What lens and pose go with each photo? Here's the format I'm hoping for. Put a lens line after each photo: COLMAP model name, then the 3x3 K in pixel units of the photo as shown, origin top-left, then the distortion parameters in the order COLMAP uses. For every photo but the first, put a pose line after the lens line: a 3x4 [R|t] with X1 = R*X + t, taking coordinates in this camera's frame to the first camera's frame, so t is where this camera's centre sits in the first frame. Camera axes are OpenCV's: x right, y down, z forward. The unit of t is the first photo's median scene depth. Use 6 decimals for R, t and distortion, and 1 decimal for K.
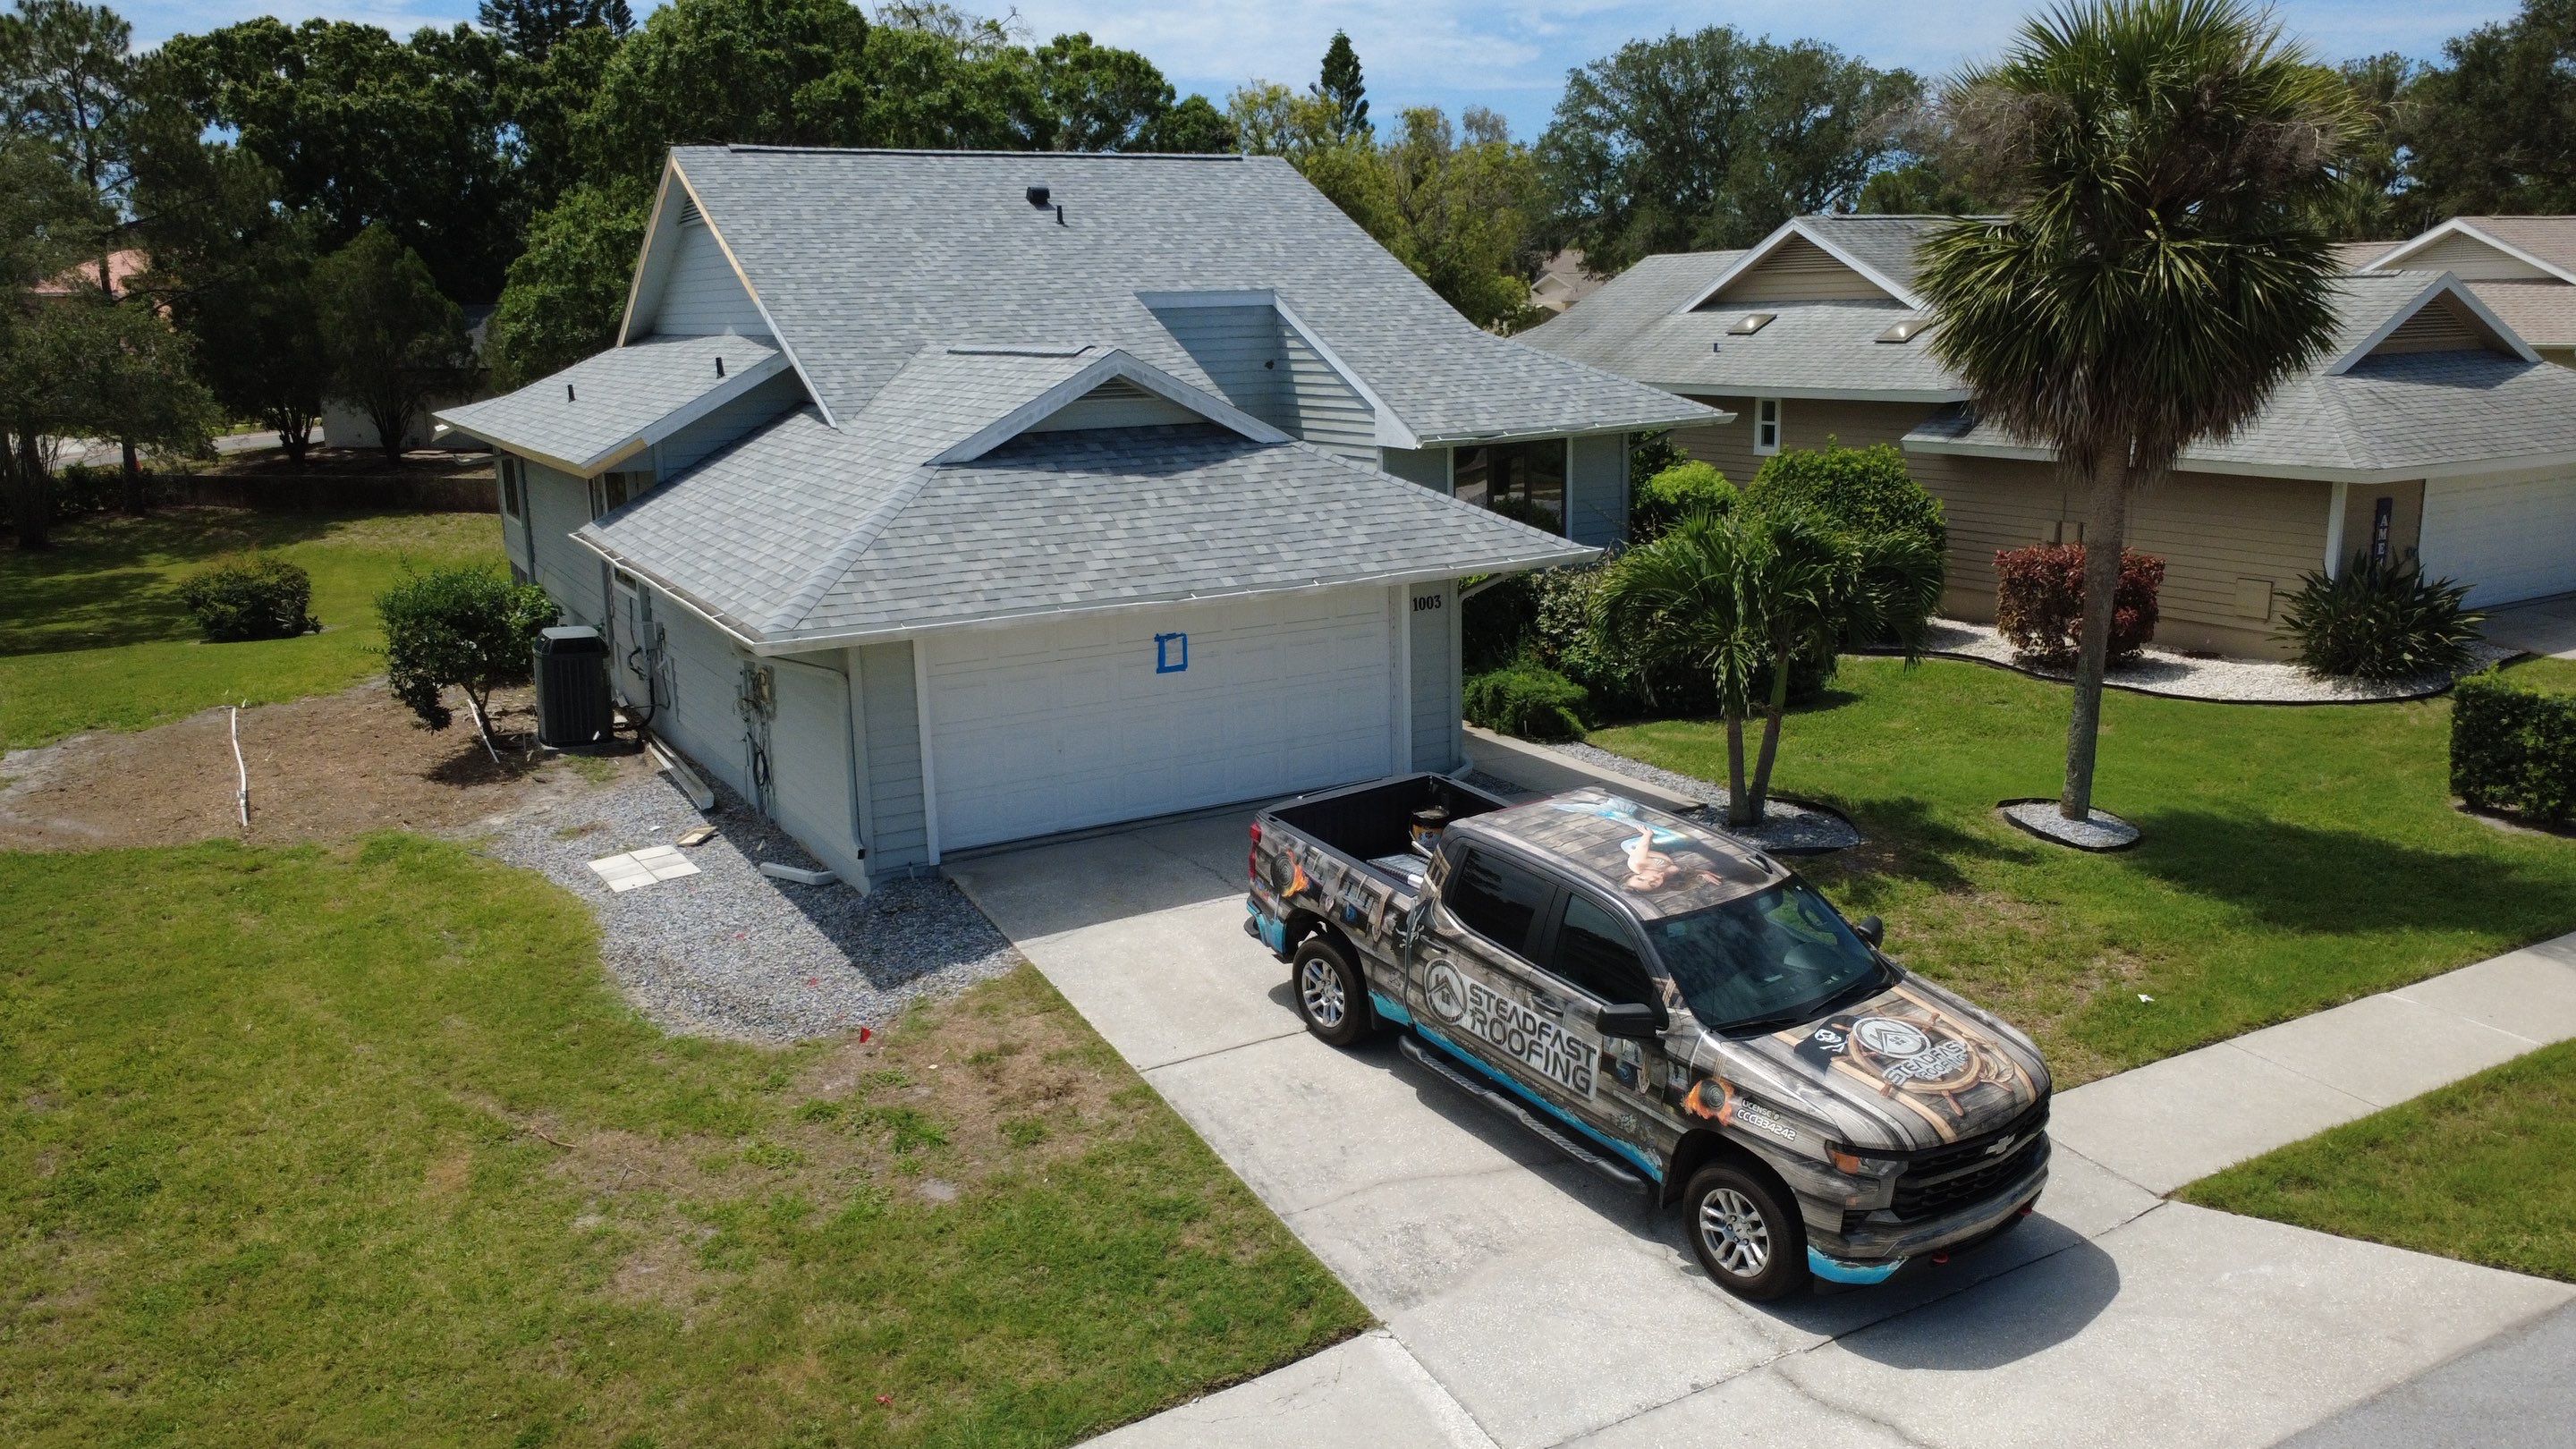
lens RADIAL K [[1878.0, 0, 1285.1], [0, 1878.0, 709.8], [0, 0, 1]] dist [-0.003249, 0.005219]
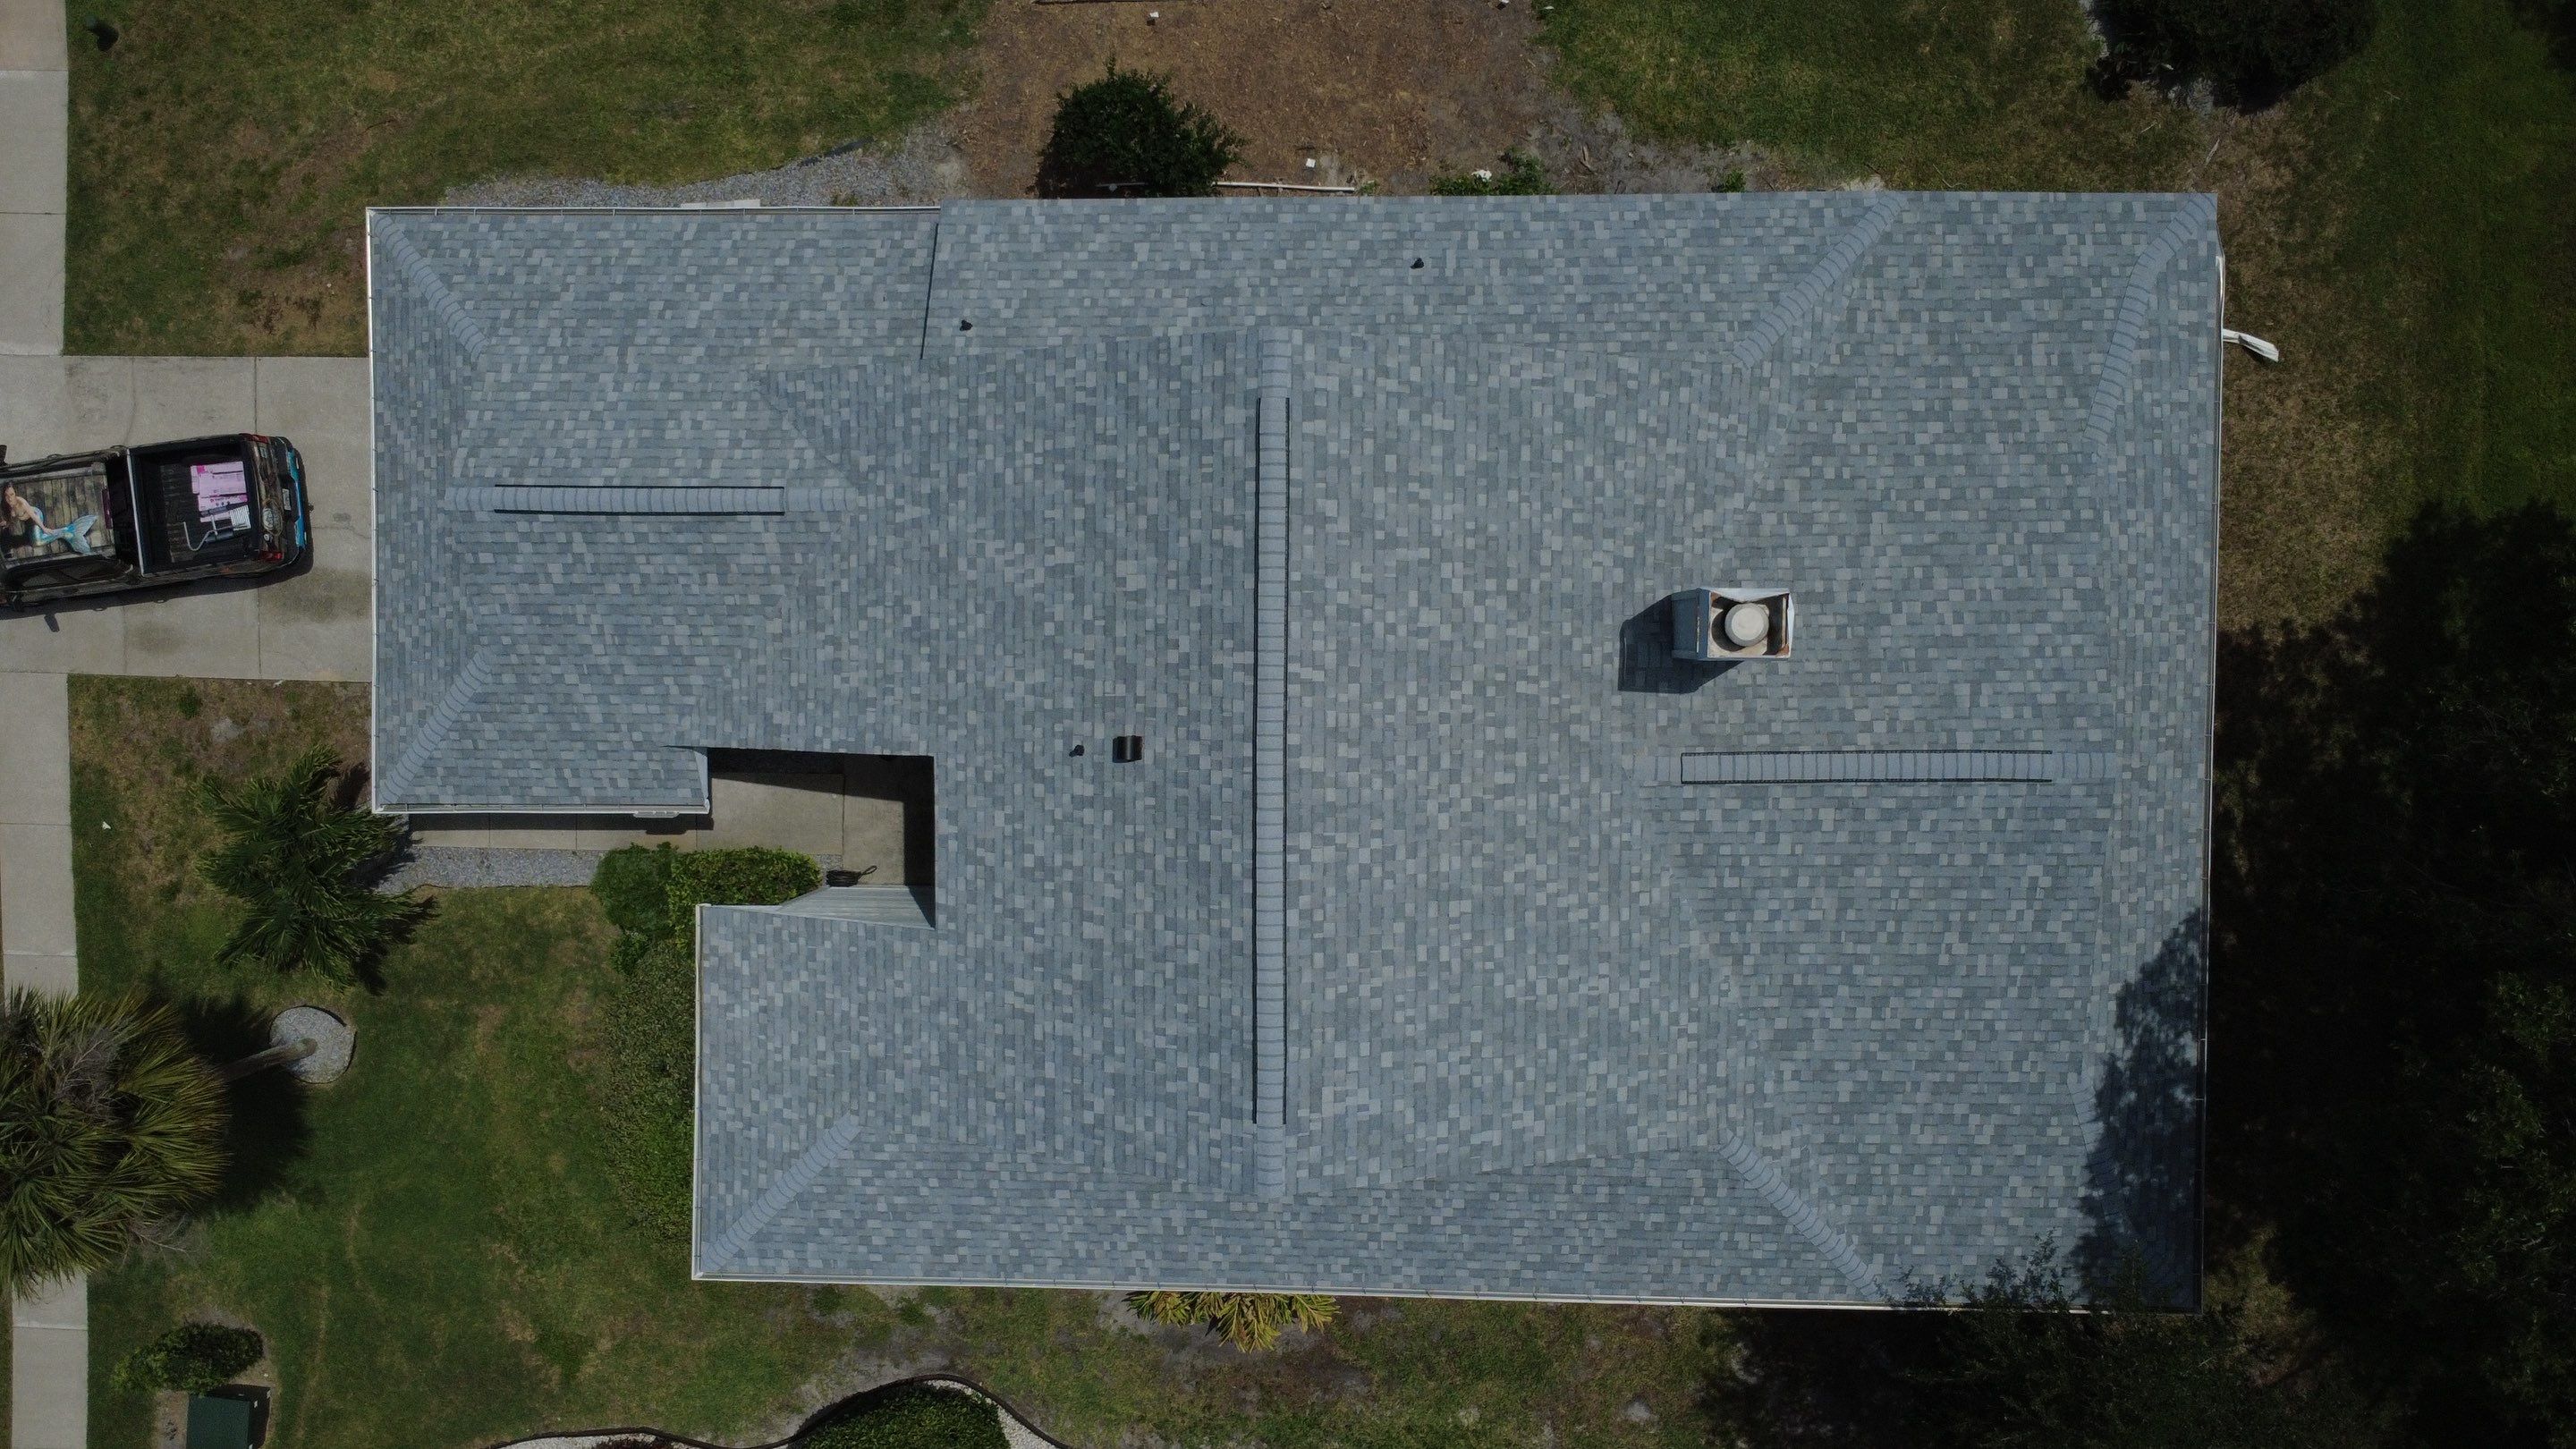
lens RADIAL K [[1878.0, 0, 1284.5], [0, 1878.0, 720.4], [0, 0, 1]] dist [-0.003249, 0.005219]
pose [[-0.496870, 0.863927, 0.082157, -0.441447], [-0.120268, -0.162306, 0.979384, -1.957577], [0.859451, 0.476745, 0.184548, 1.648876]]
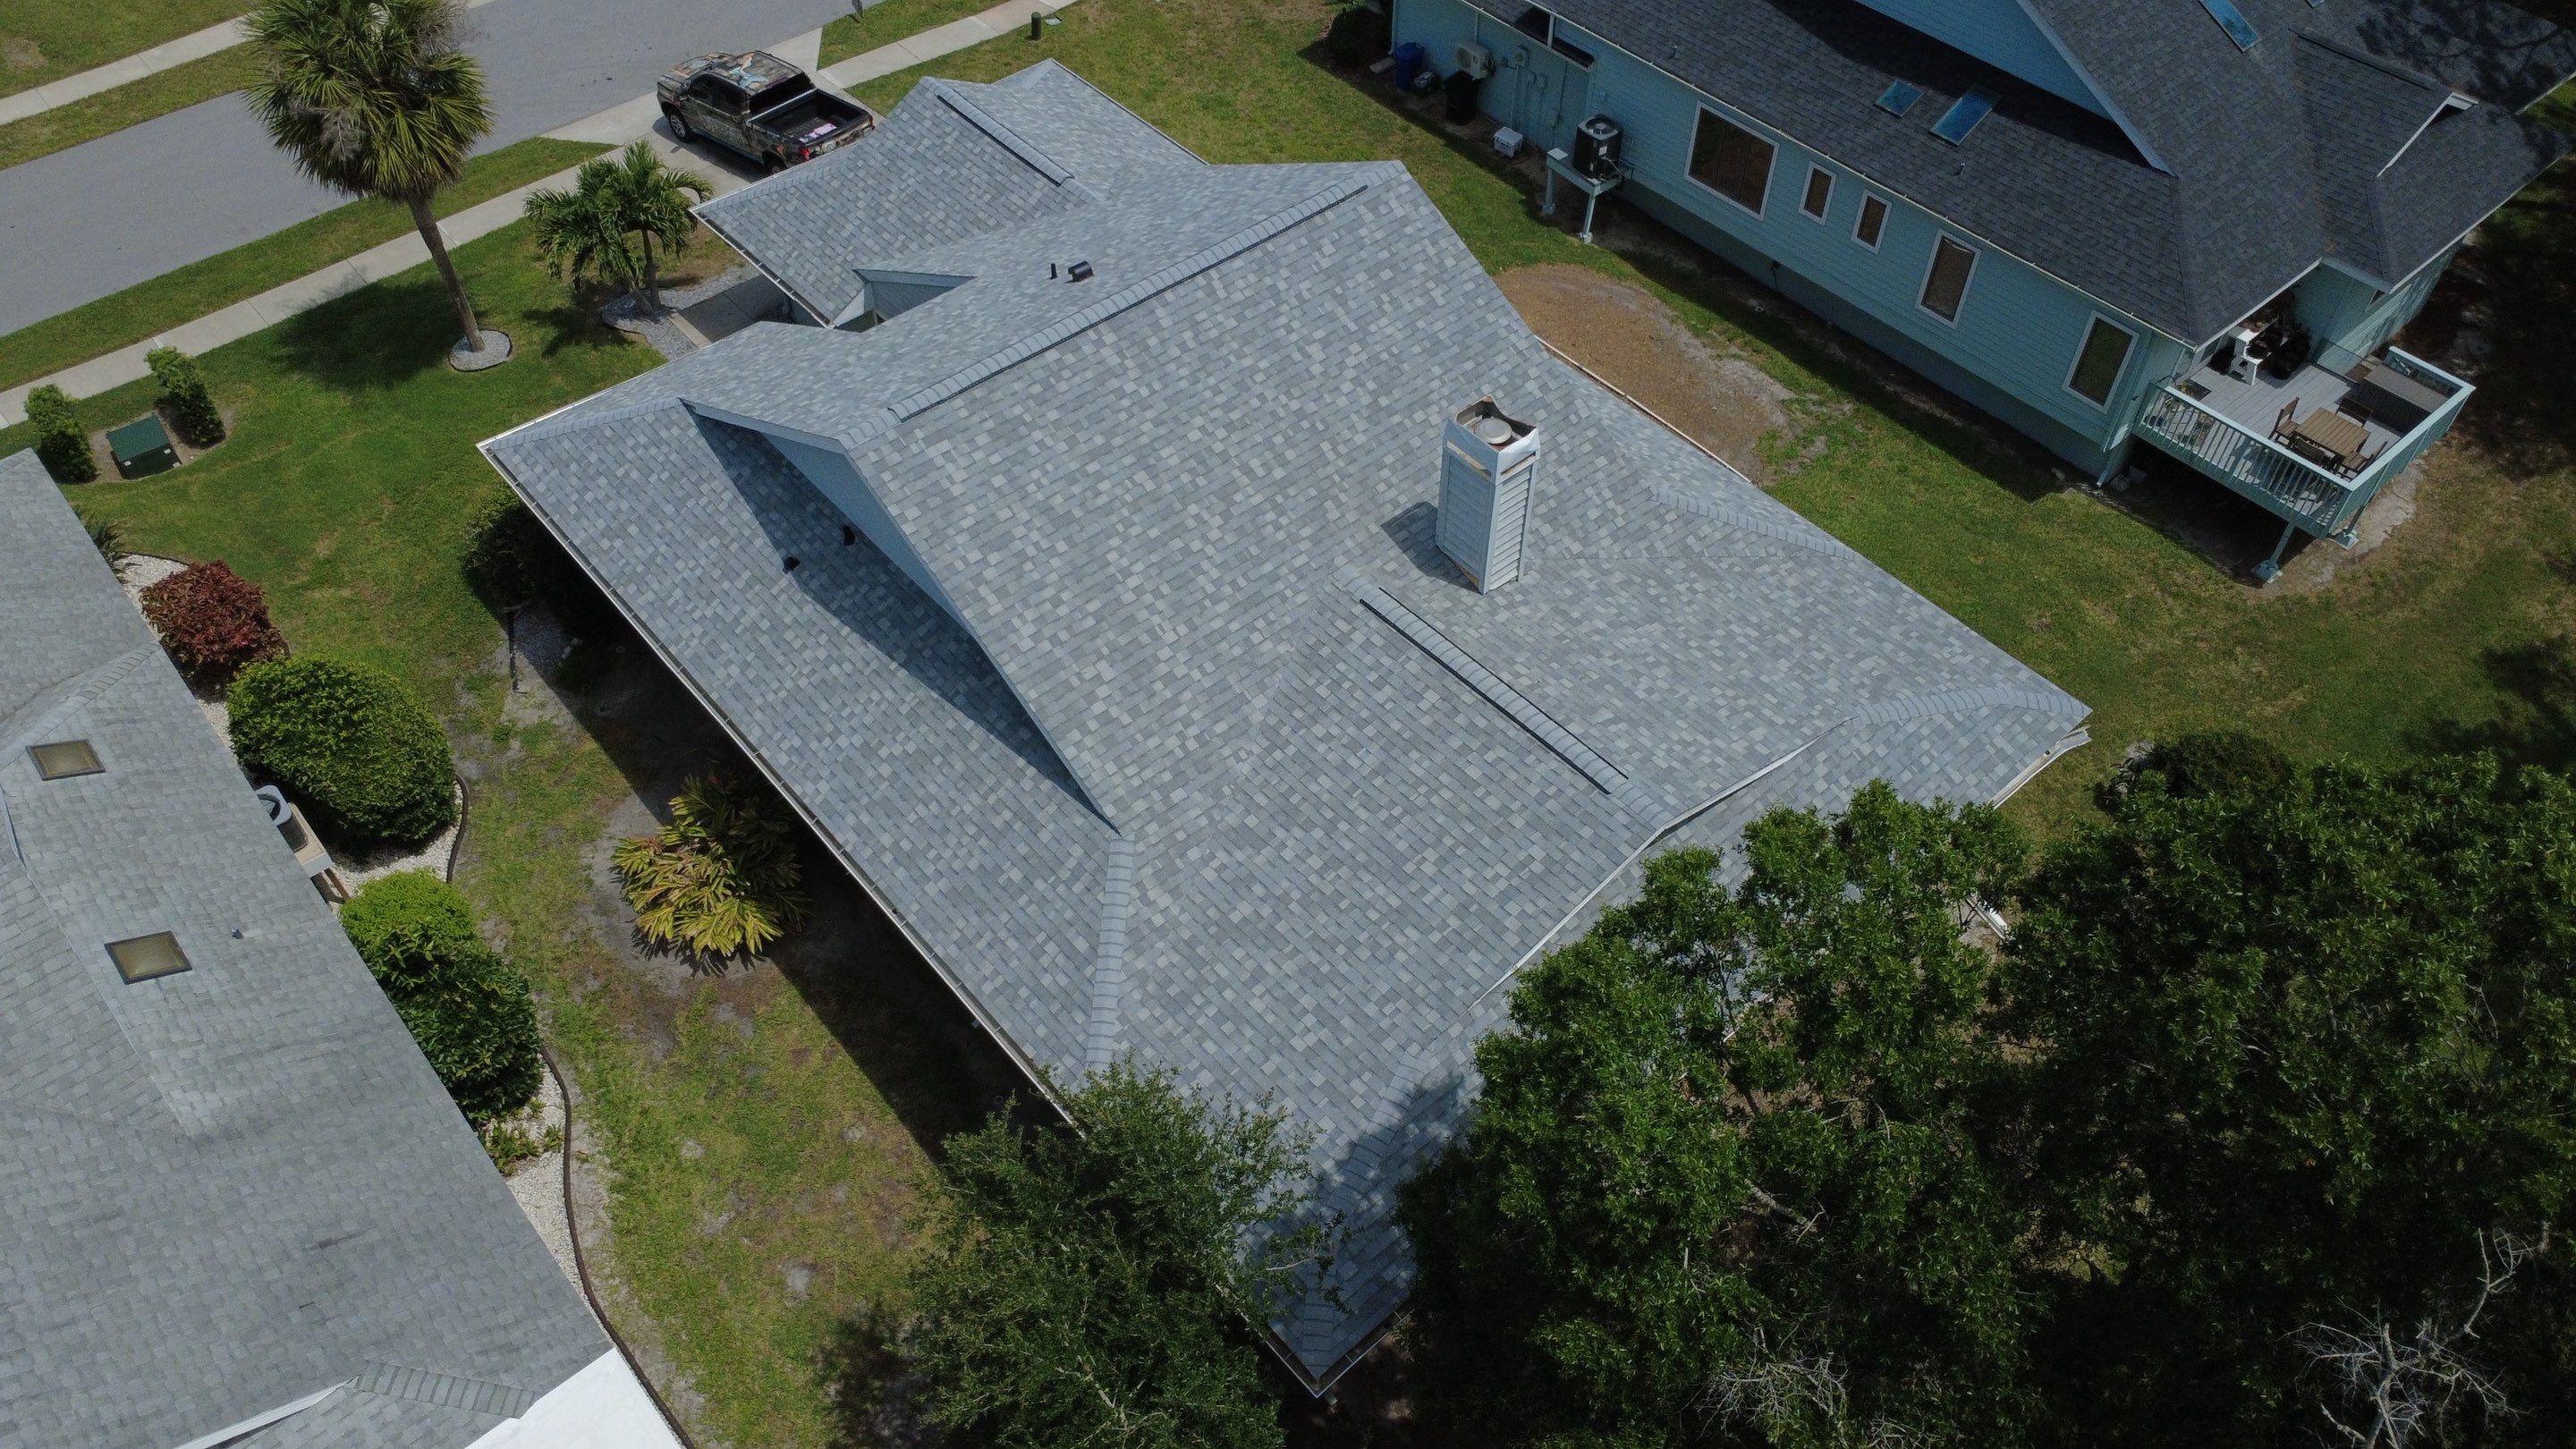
lens RADIAL K [[1878.0, 0, 1284.7], [0, 1878.0, 721.2], [0, 0, 1]] dist [-0.003249, 0.005219]
pose [[-0.980511, 0.162476, -0.110453, -0.161386], [-0.018930, 0.481456, 0.876266, -1.916943], [0.195551, 0.861279, -0.468998, 3.117001]]
